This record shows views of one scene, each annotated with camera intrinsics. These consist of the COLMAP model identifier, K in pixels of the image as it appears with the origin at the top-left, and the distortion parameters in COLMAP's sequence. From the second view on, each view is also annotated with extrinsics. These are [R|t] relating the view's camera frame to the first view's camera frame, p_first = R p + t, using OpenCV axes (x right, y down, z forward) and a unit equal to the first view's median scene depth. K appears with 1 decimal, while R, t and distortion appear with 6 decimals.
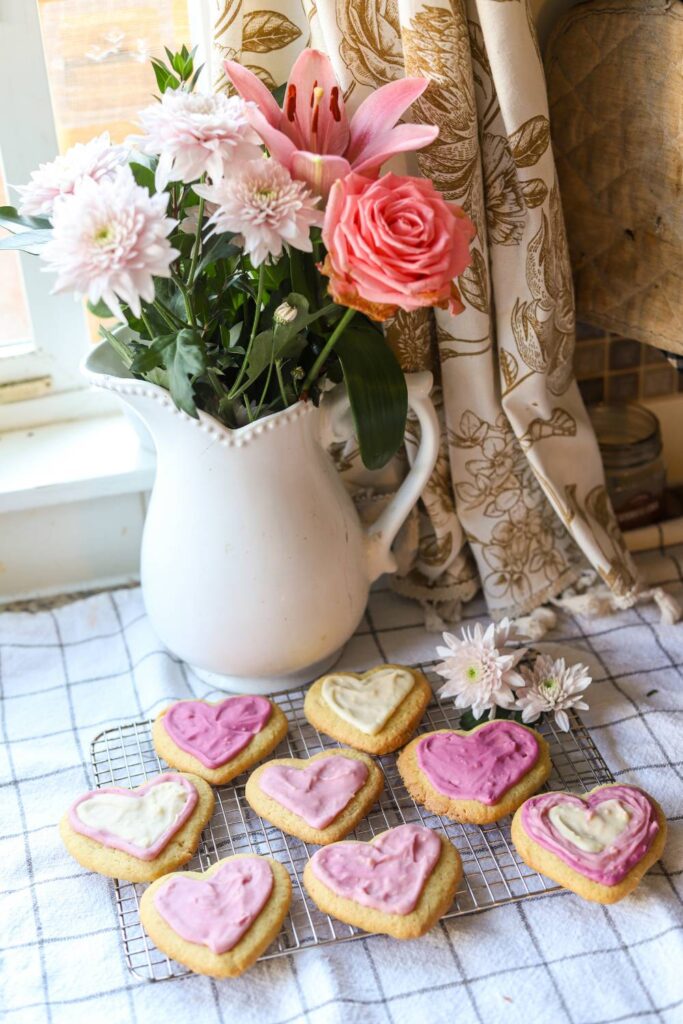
lens RADIAL K [[1685.8, 0, 341.5], [0, 1685.8, 512.0], [0, 0, 1]] dist [-0.116813, -0.065420]
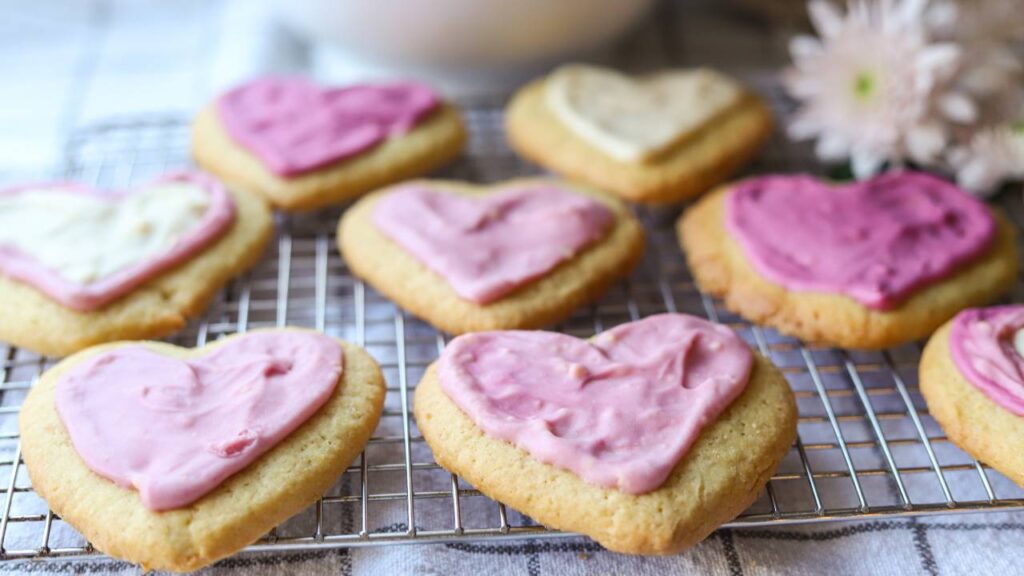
lens RADIAL K [[1735.0, 0, 512.0], [0, 1735.0, 288.0], [0, 0, 1]] dist [-0.143157, -0.188501]
pose [[0.984912, 0.138495, -0.103771, 0.041128], [-0.141770, 0.989588, -0.024843, 0.192781], [0.099250, 0.039180, 0.994291, 0.549227]]
